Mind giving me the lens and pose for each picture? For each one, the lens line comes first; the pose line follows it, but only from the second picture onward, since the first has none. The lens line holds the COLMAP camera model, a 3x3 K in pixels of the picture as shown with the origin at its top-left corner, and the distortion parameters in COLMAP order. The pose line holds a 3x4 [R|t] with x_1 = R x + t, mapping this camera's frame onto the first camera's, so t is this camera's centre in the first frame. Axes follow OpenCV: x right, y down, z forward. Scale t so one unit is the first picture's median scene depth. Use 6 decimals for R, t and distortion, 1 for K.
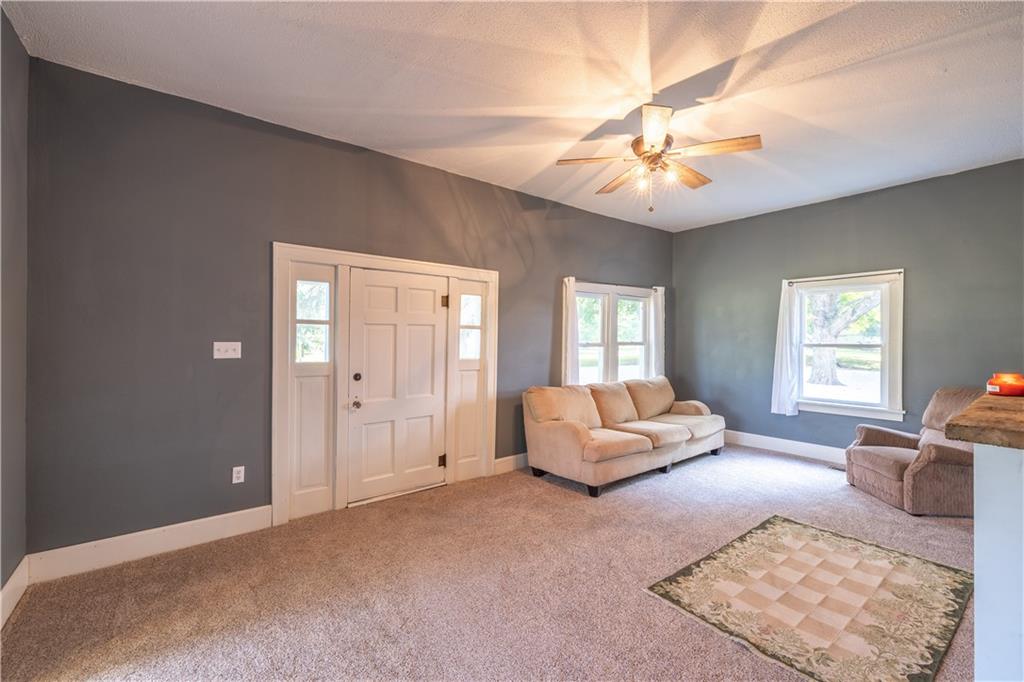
lens RADIAL K [[428.0, 0, 513.1], [0, 428.0, 340.2], [0, 0, 1]] dist [-0.002888, -0.000061]
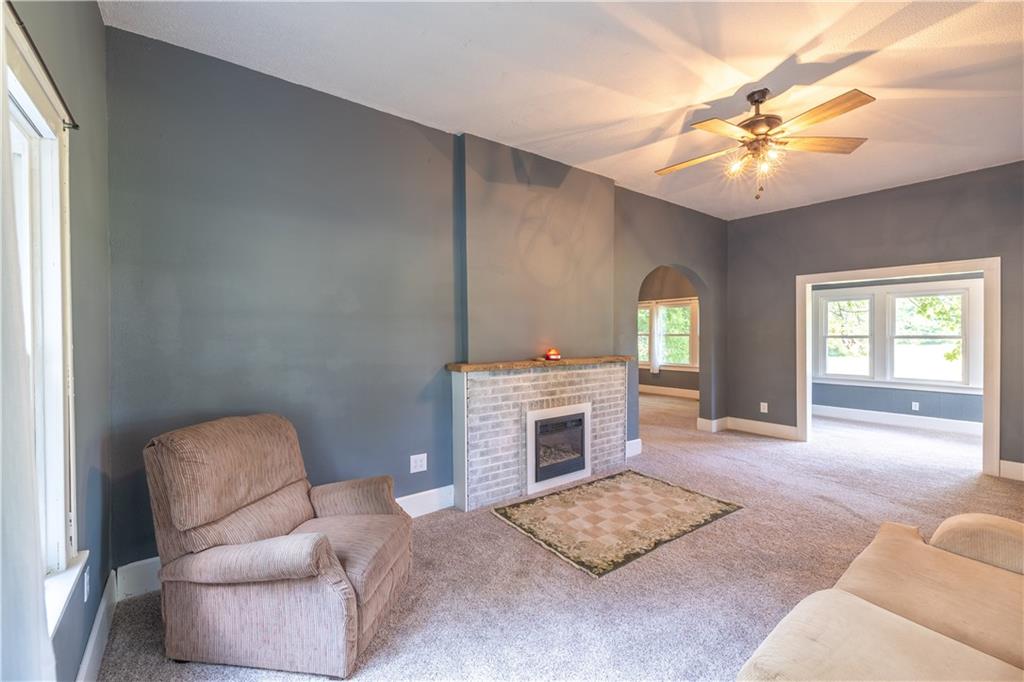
lens RADIAL K [[428.0, 0, 511.4], [0, 428.0, 341.2], [0, 0, 1]] dist [-0.002888, -0.000061]
pose [[-0.999891, 0.002763, 0.014508, 0.668962], [0.003101, 0.999724, 0.023291, -0.005166], [-0.014440, 0.023333, -0.999623, 1.529857]]
